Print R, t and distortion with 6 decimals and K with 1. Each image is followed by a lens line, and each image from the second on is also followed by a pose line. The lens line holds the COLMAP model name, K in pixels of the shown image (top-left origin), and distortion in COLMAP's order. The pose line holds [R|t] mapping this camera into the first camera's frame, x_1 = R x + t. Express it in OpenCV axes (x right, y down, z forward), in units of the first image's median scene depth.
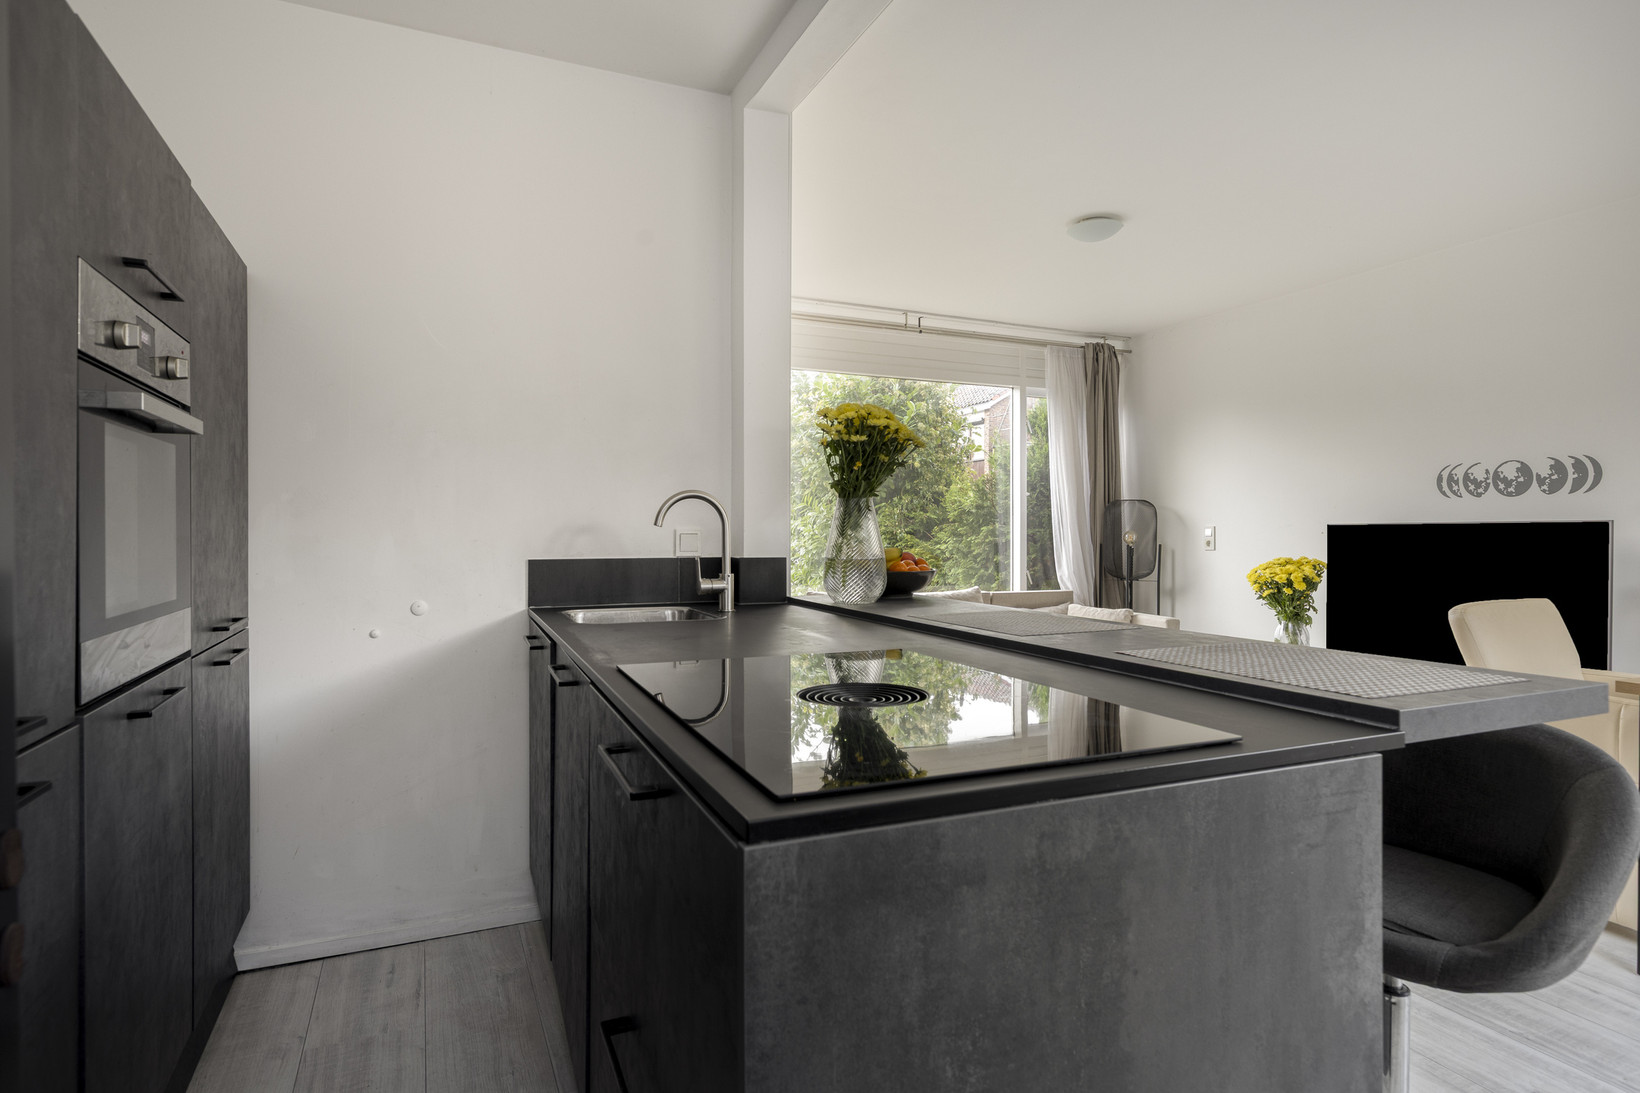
lens RADIAL K [[898.8, 0, 823.7], [0, 898.8, 539.1], [0, 0, 1]] dist [0.001116, -0.001731]
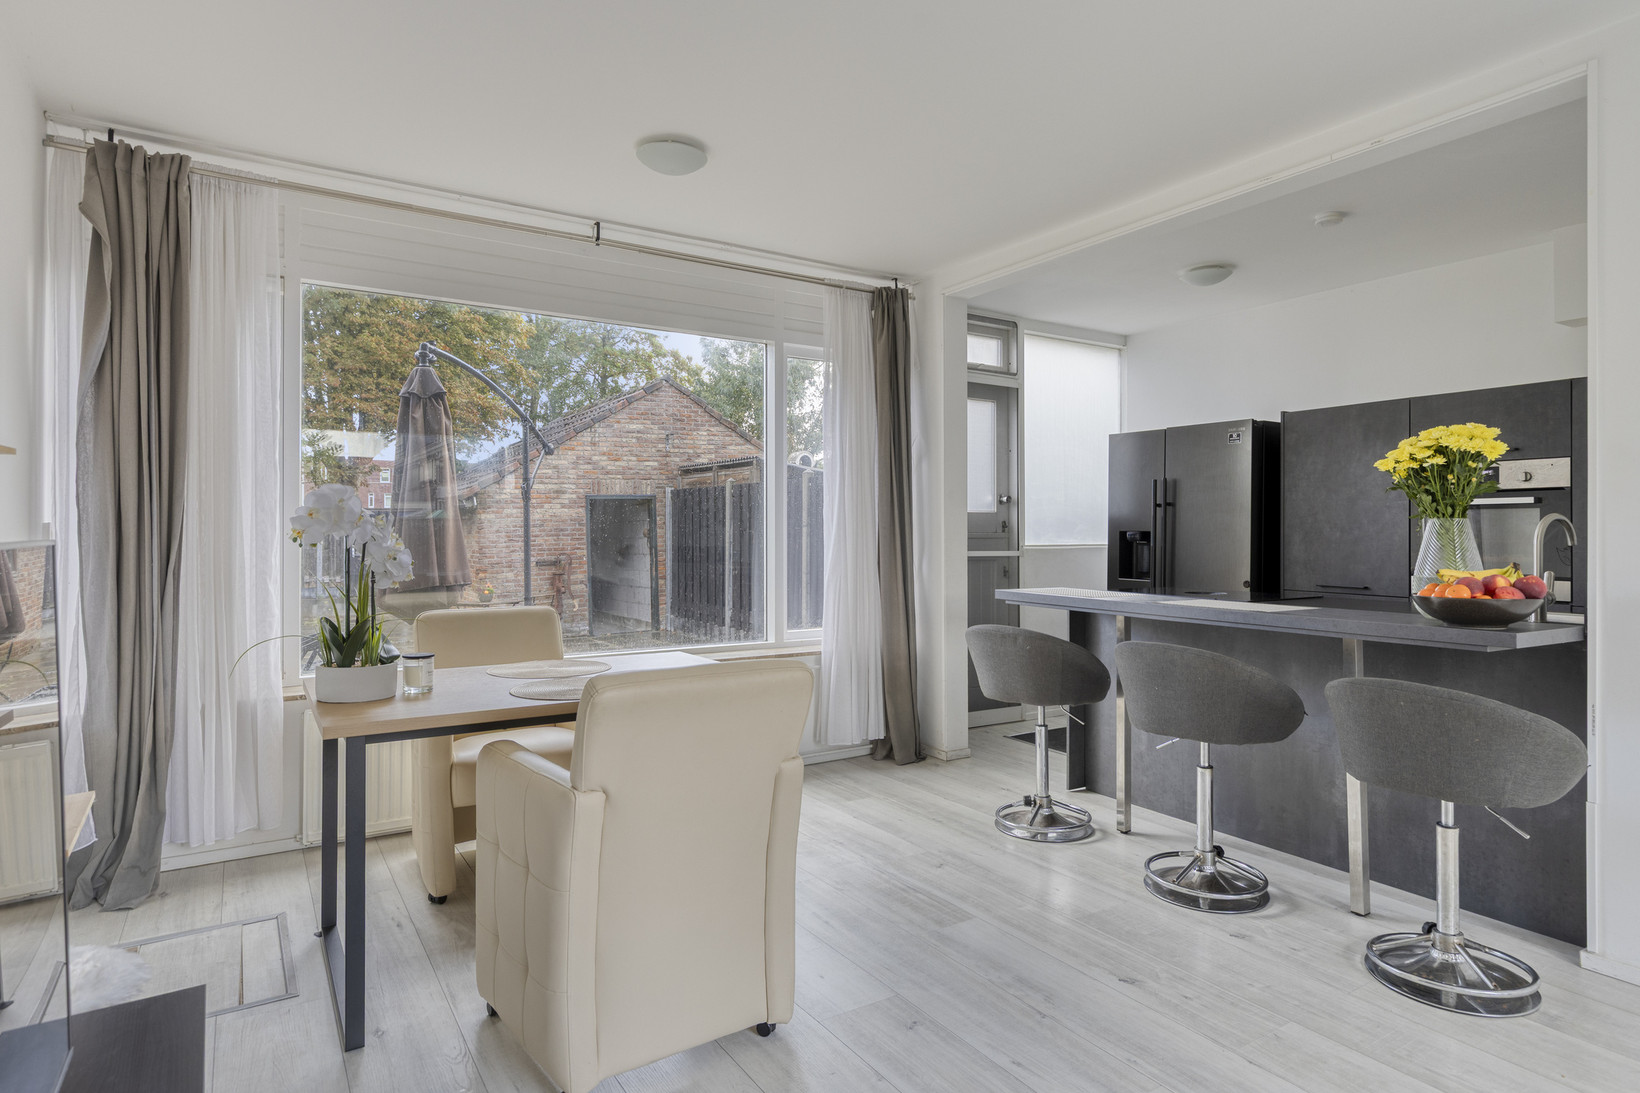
lens RADIAL K [[898.8, 0, 818.4], [0, 898.8, 534.0], [0, 0, 1]] dist [0.001116, -0.001731]
pose [[-0.991423, 0.000590, -0.130689, 0.852700], [-0.000645, 0.999956, 0.009409, -0.033612], [0.130689, 0.009413, -0.991379, 1.838149]]
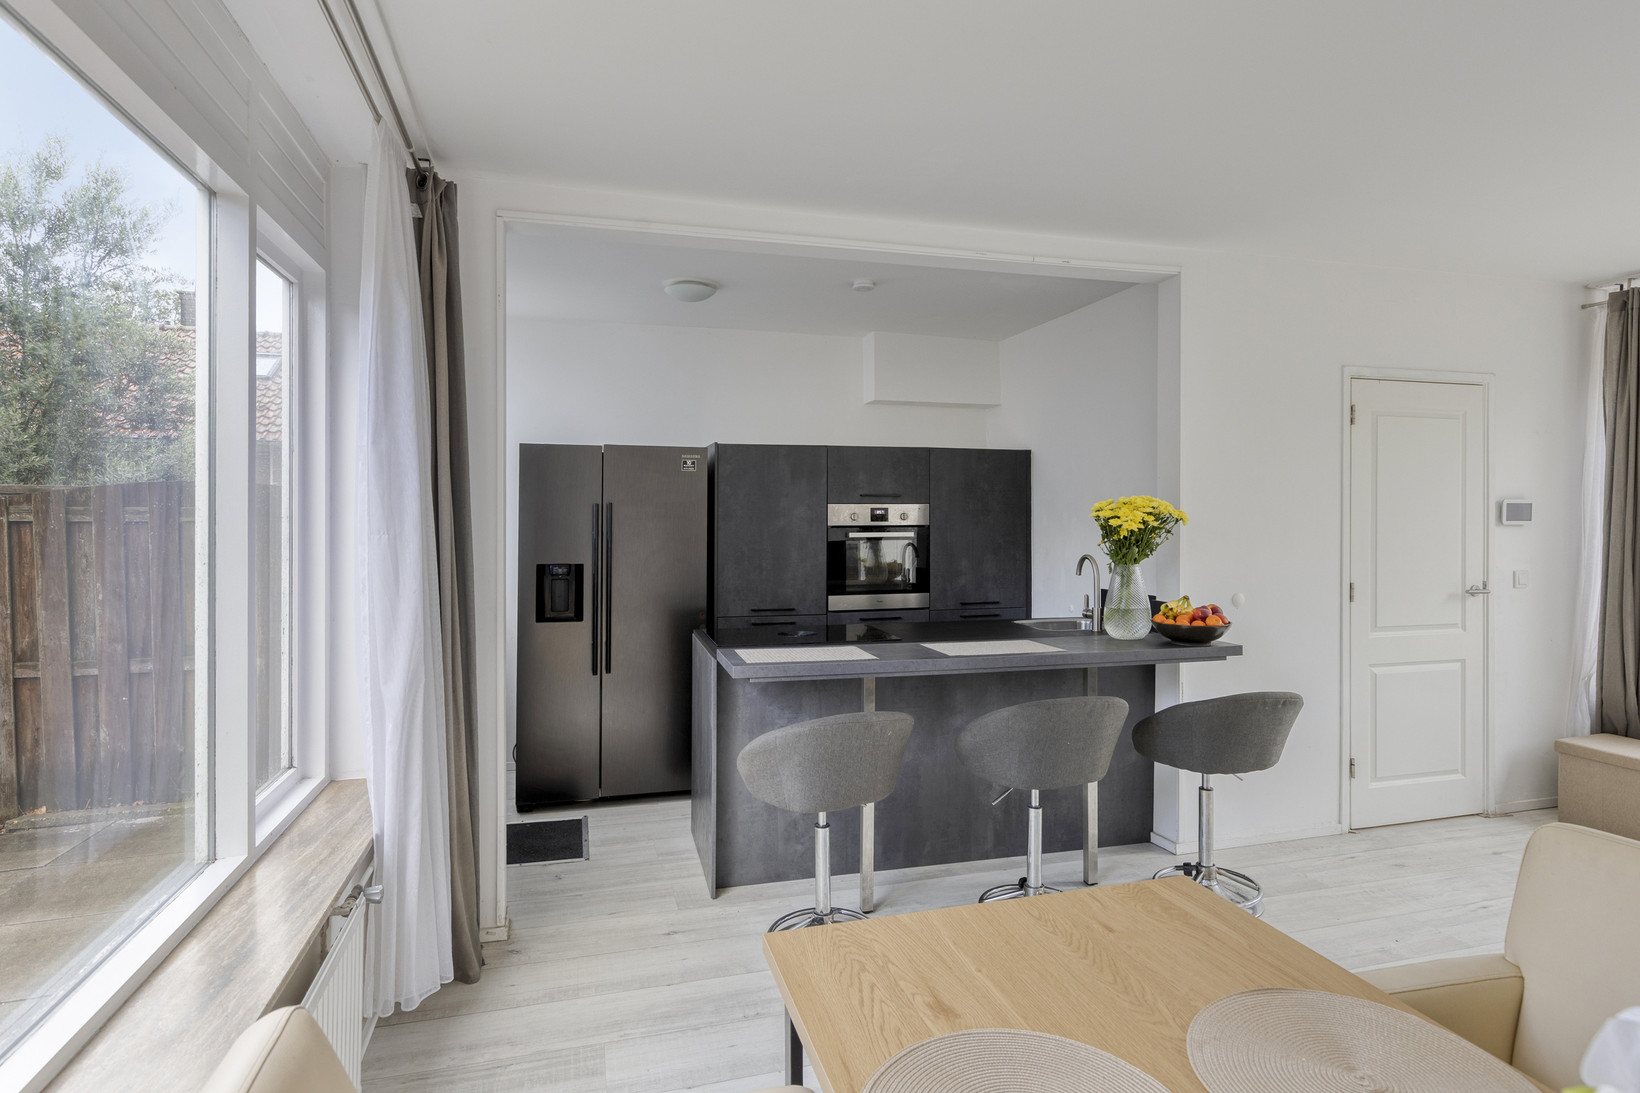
lens RADIAL K [[868.5, 0, 819.8], [0, 868.5, 517.2], [0, 0, 1]] dist [0.002200, -0.002899]
pose [[-0.161621, 0.001284, -0.986852, 1.391389], [-0.006594, 0.999975, 0.002381, -0.112598], [0.986831, 0.006893, -0.161608, 0.708070]]
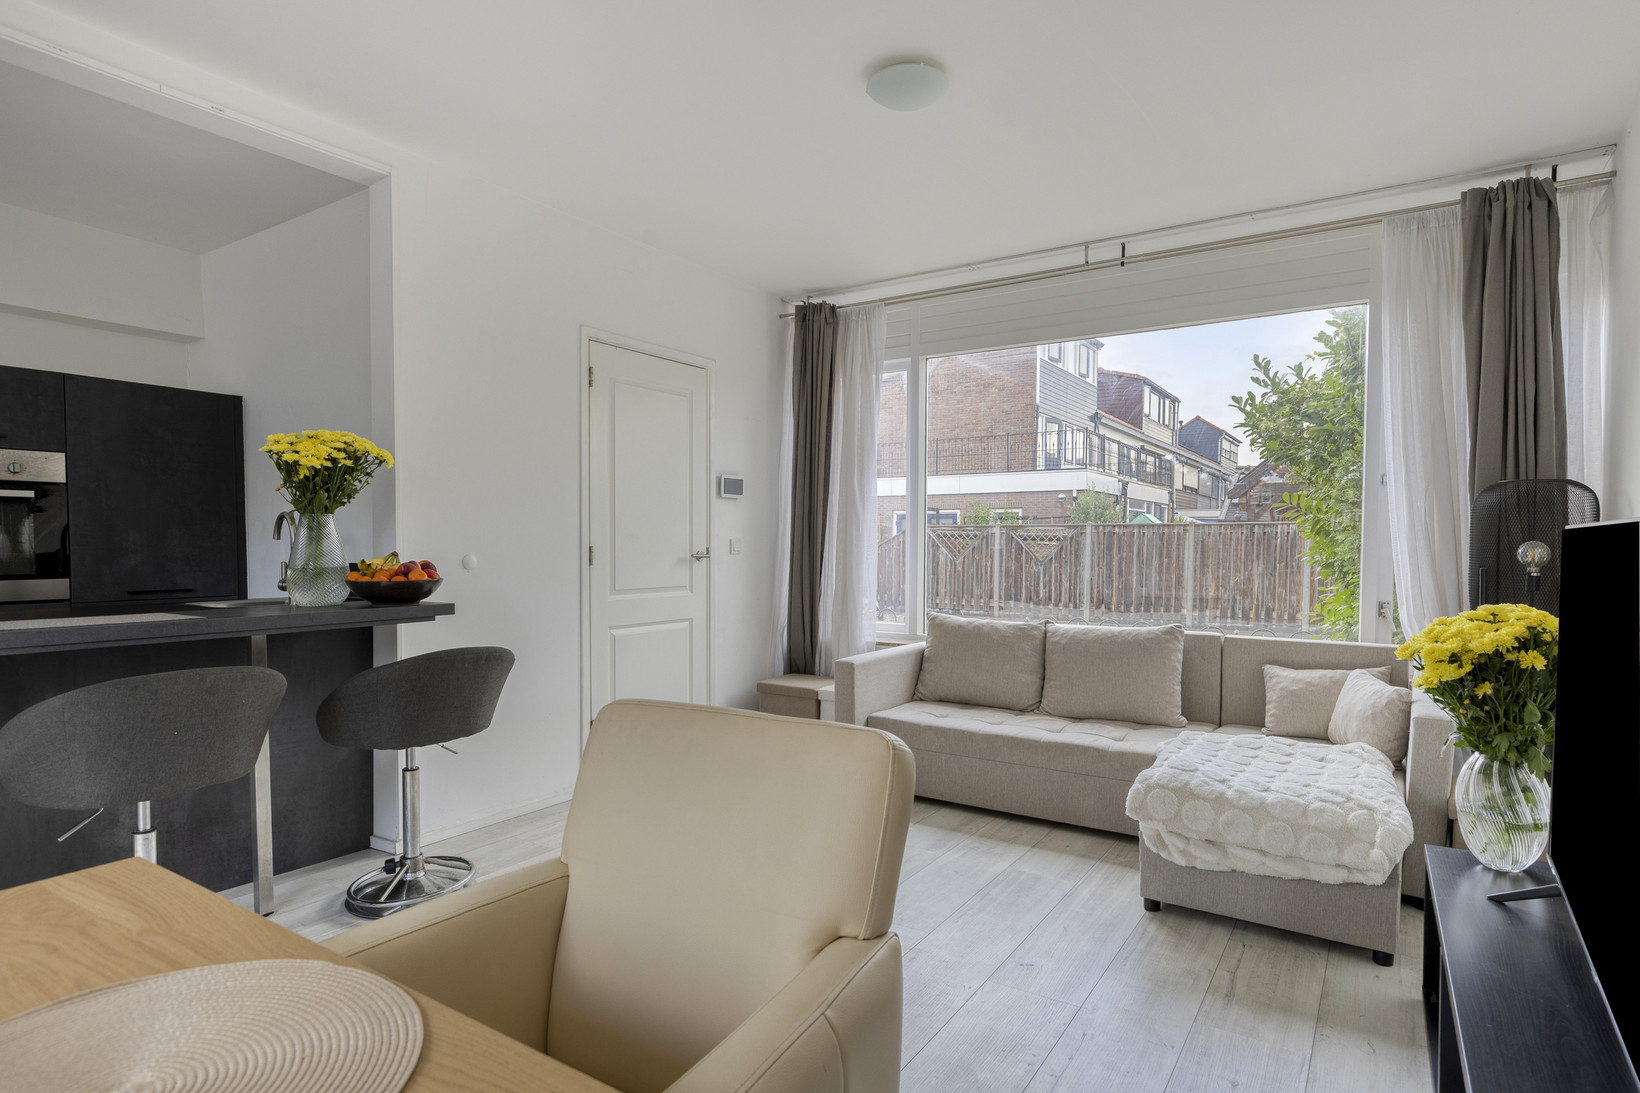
lens RADIAL K [[868.5, 0, 822.2], [0, 868.5, 578.3], [0, 0, 1]] dist [0.002200, -0.002899]
pose [[0.524119, 0.037092, -0.850837, 1.252677], [-0.008431, 0.999228, 0.038368, -0.009984], [0.851604, -0.012936, 0.524027, 0.921396]]
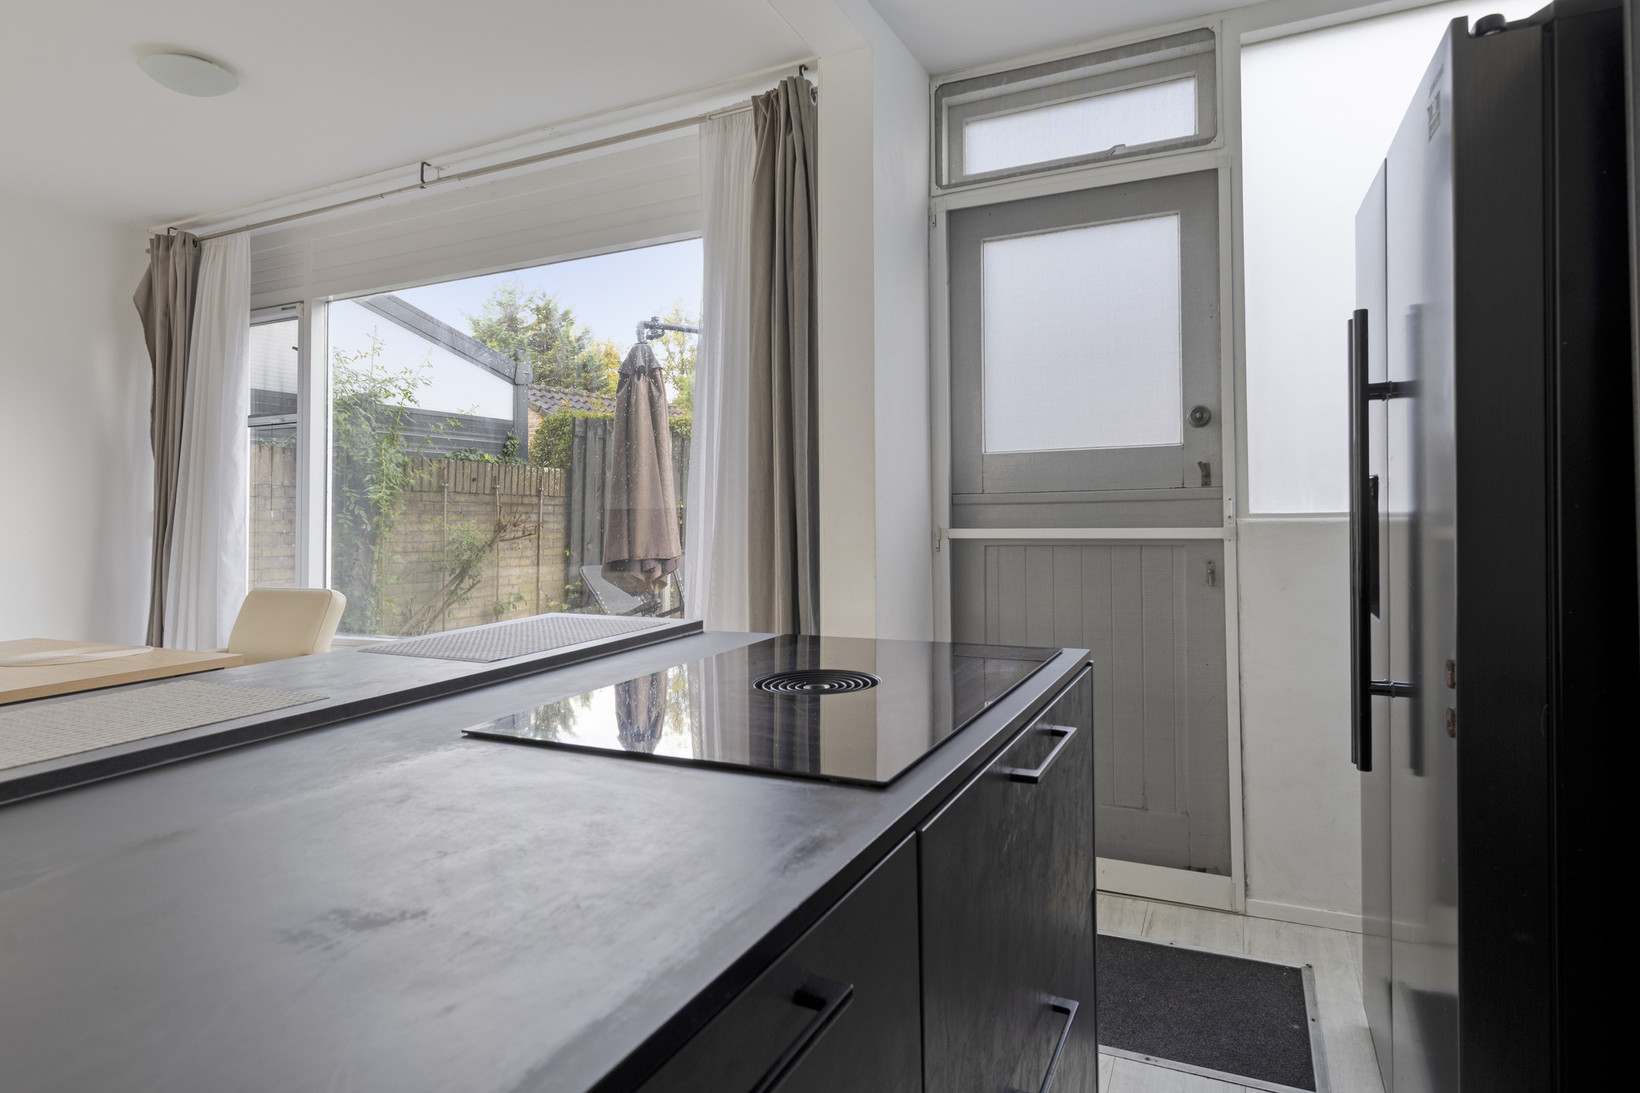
lens RADIAL K [[898.8, 0, 822.6], [0, 898.8, 538.8], [0, 0, 1]] dist [0.001116, -0.001731]
pose [[-0.642560, -0.011269, 0.766152, -0.365093], [0.029554, 0.998783, 0.039478, -0.011876], [-0.765665, 0.048010, -0.641446, 0.765723]]
